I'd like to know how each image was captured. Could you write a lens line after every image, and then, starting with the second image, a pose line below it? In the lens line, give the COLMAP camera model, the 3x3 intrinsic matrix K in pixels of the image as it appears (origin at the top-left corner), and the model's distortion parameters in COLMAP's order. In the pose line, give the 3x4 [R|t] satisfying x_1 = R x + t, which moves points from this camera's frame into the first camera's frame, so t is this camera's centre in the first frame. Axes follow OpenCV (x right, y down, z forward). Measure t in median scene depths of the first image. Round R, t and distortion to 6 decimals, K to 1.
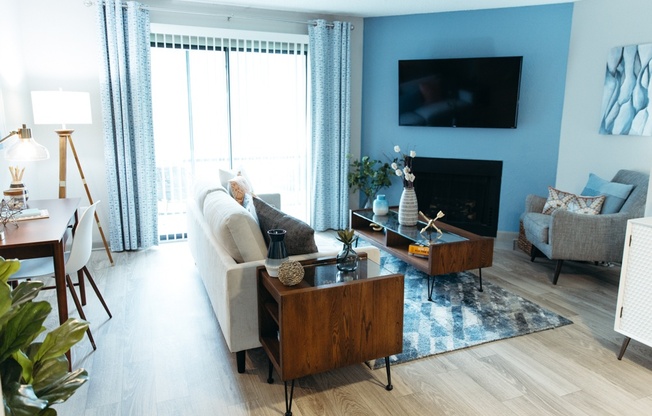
lens RADIAL K [[453.5, 0, 327.1], [0, 453.5, 205.4], [0, 0, 1]] dist [0.001006, 0.003560]
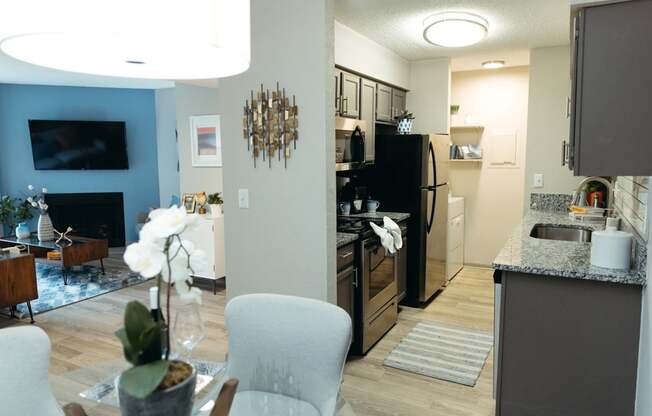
lens RADIAL K [[453.5, 0, 321.9], [0, 453.5, 207.1], [0, 0, 1]] dist [0.001006, 0.003560]
pose [[0.773518, -0.083953, 0.628189, -0.035618], [0.133420, 0.990546, -0.031906, 0.099830], [-0.619571, 0.108493, 0.777406, -0.635026]]
